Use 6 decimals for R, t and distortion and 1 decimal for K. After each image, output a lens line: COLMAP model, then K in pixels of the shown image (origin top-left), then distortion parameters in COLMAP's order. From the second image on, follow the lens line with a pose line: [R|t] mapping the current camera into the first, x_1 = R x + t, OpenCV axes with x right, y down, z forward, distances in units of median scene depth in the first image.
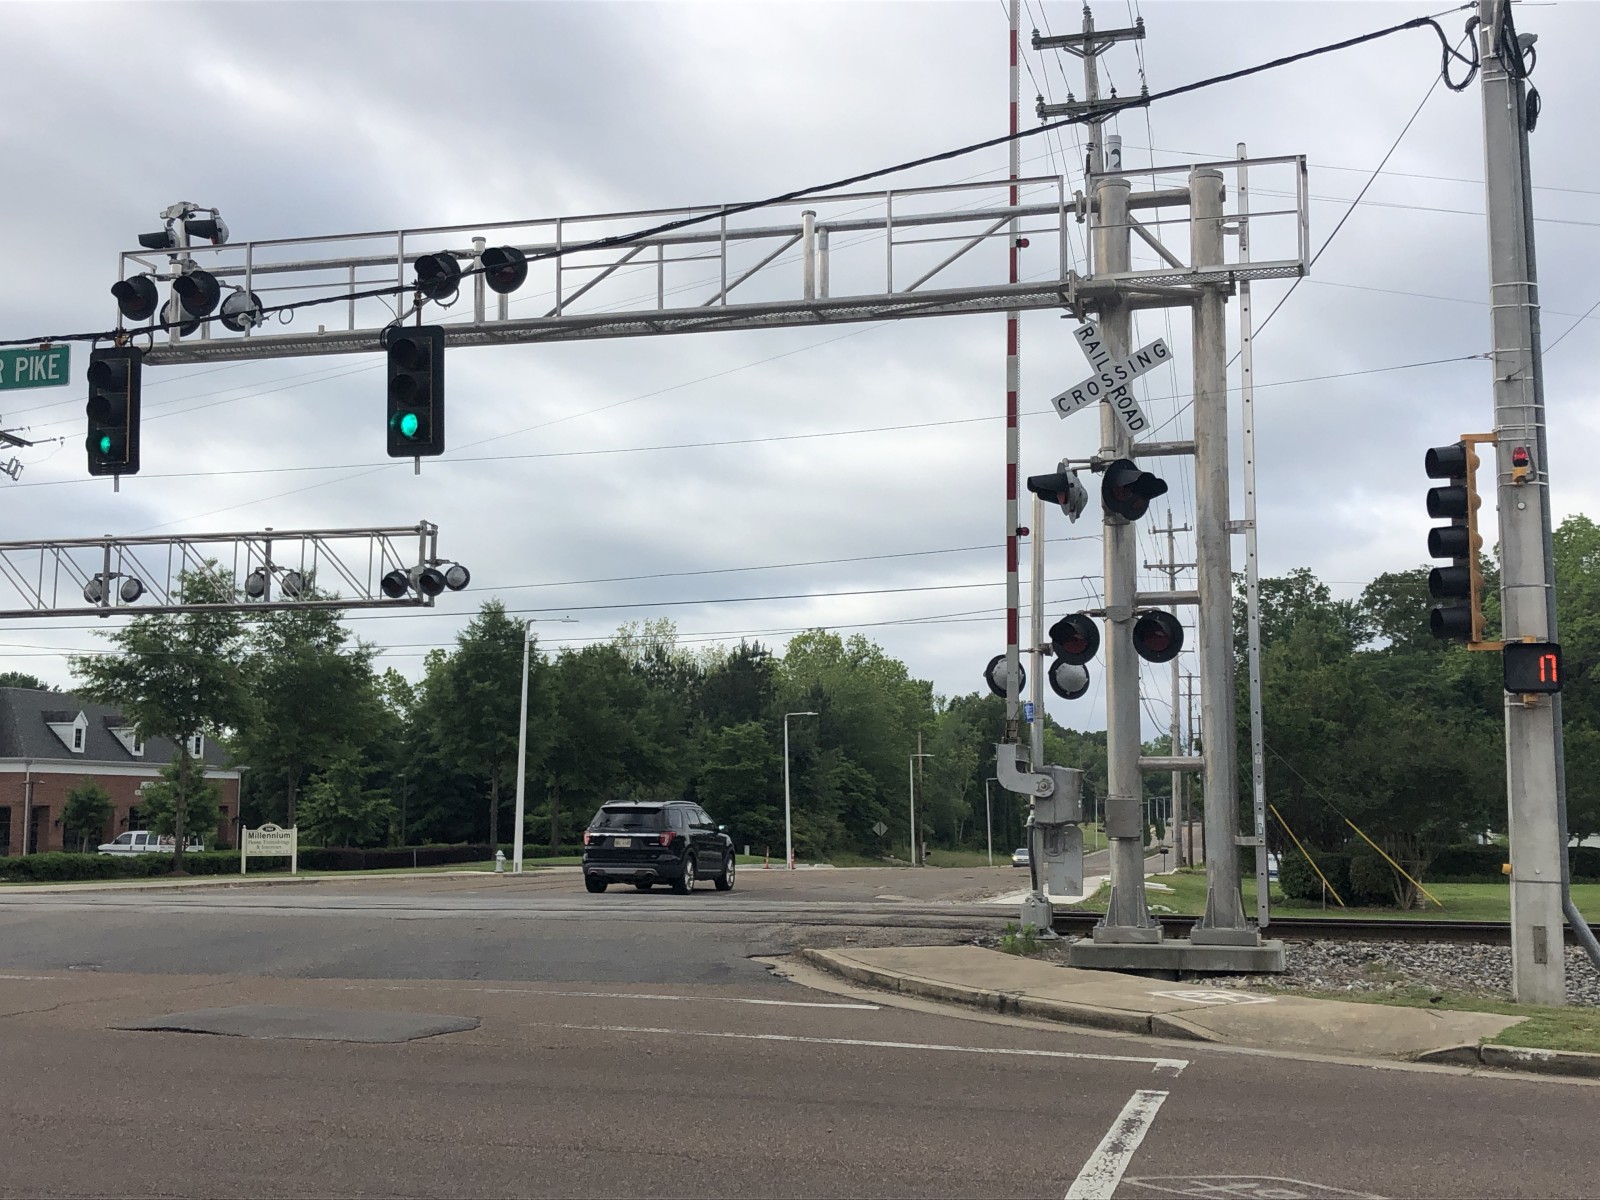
lens RADIAL K [[1883.9, 0, 835.8], [0, 1883.9, 584.8], [0, 0, 1]] dist [0.212059, -0.910843]
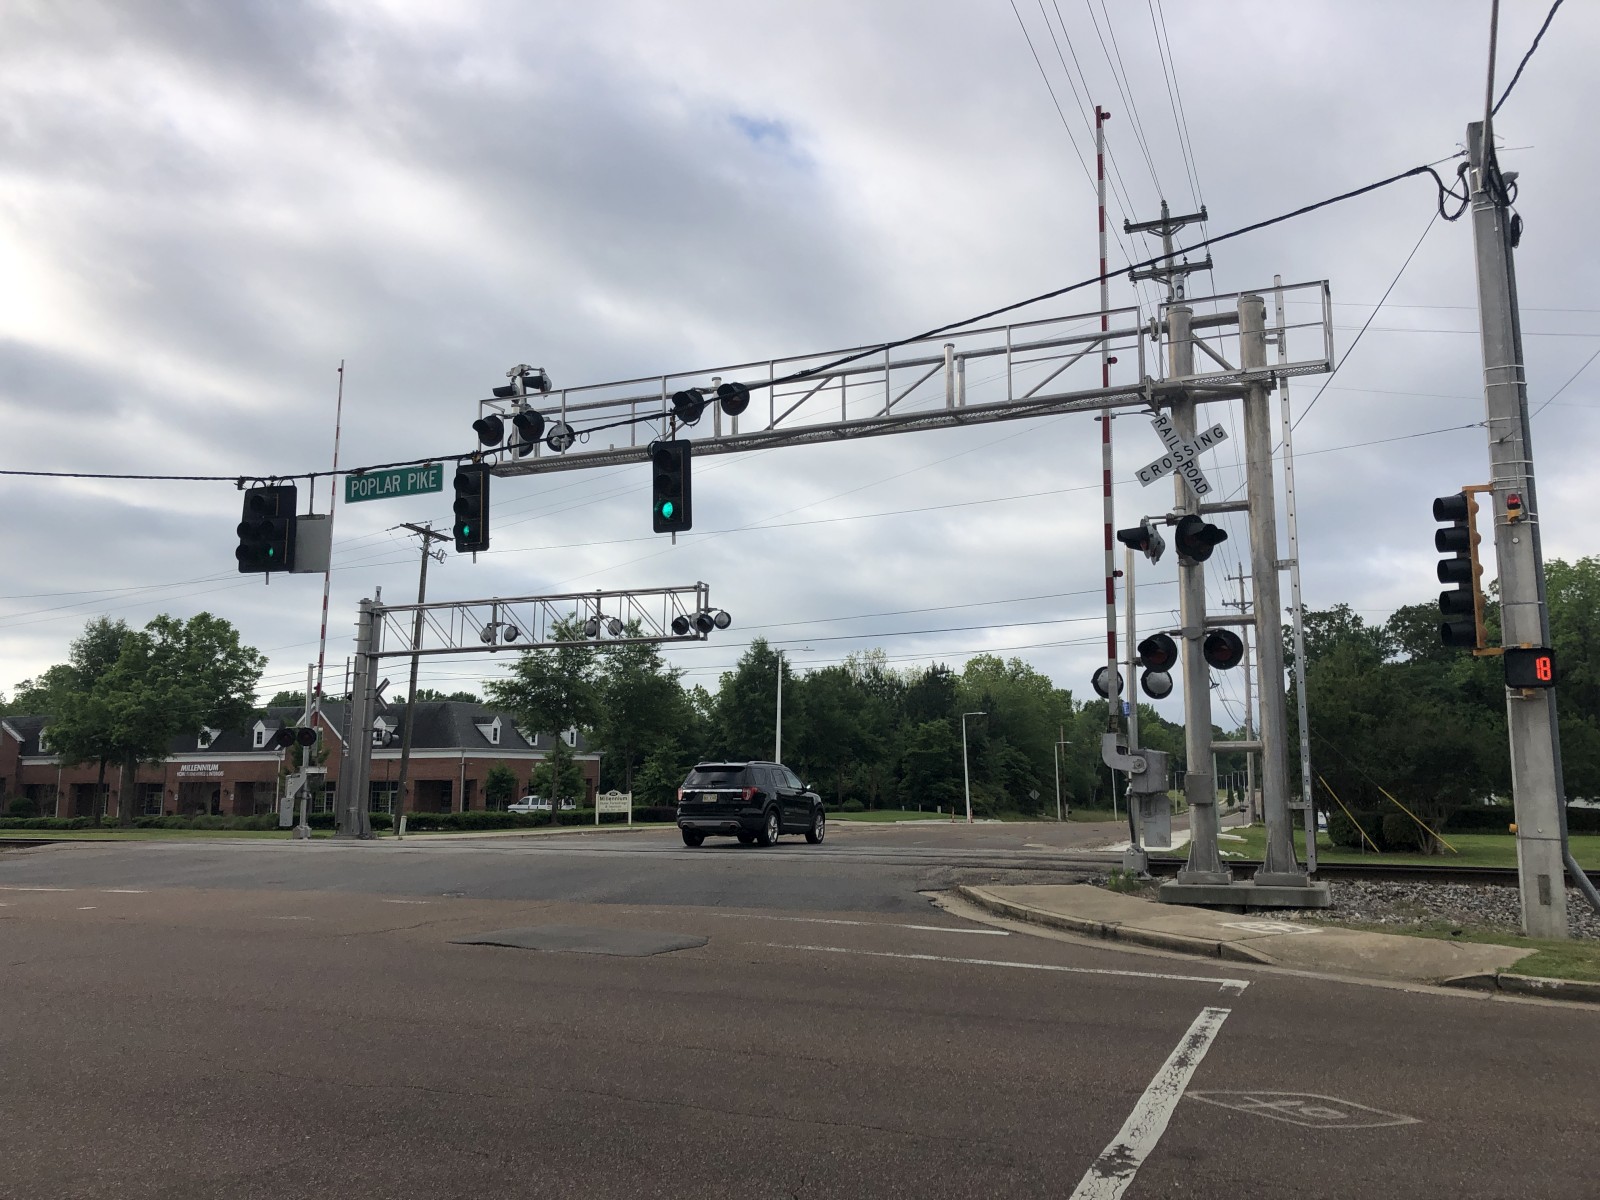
lens RADIAL K [[1302.0, 0, 800.0], [0, 1302.0, 600.0], [0, 0, 1]] dist [0.010391, -0.007316]
pose [[0.987969, -0.024075, -0.152764, 0.009730], [0.021078, 0.999553, -0.021213, 0.002856], [0.153206, 0.017738, 0.988035, 0.031990]]
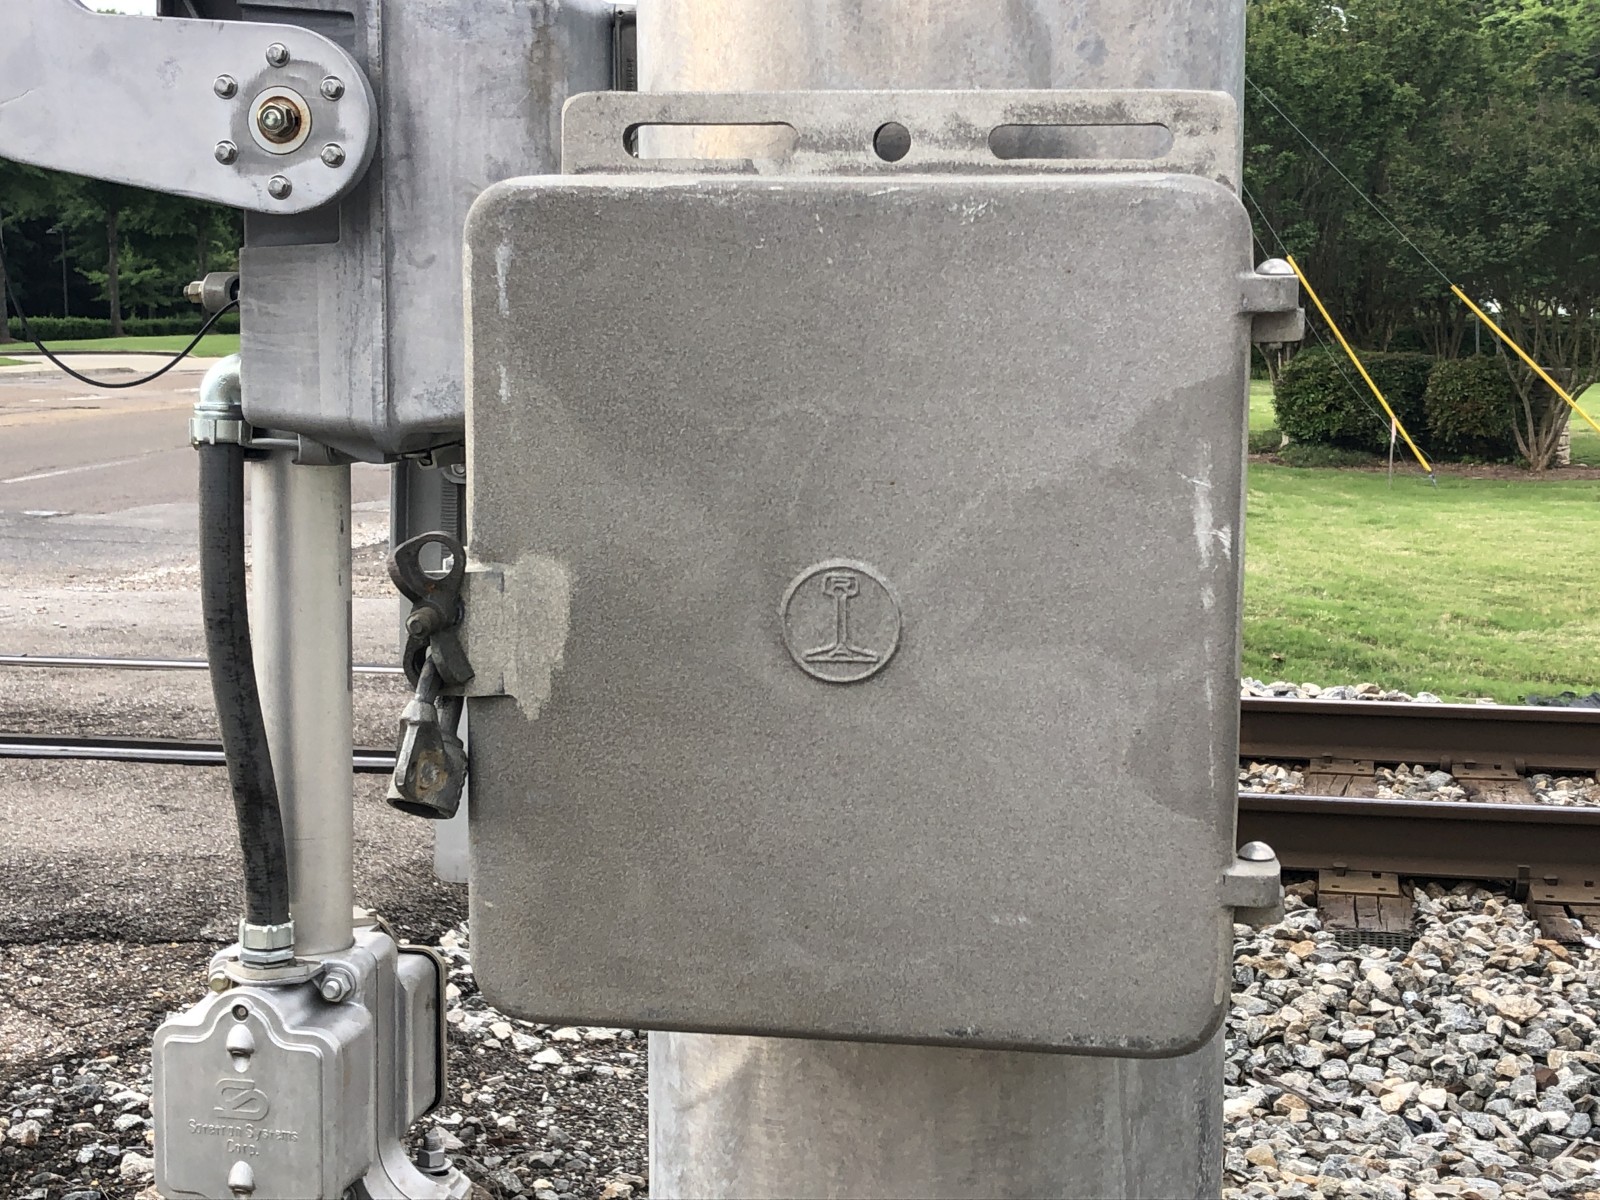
lens RADIAL K [[2413.0, 0, 845.2], [0, 2413.0, 563.8], [0, 0, 1]] dist [0.122416, -0.406300]
pose [[0.995460, -0.010547, 0.094598, 0.070555], [-0.012559, 0.970598, 0.240378, 0.052216], [-0.094352, -0.240475, 0.966059, 0.457348]]
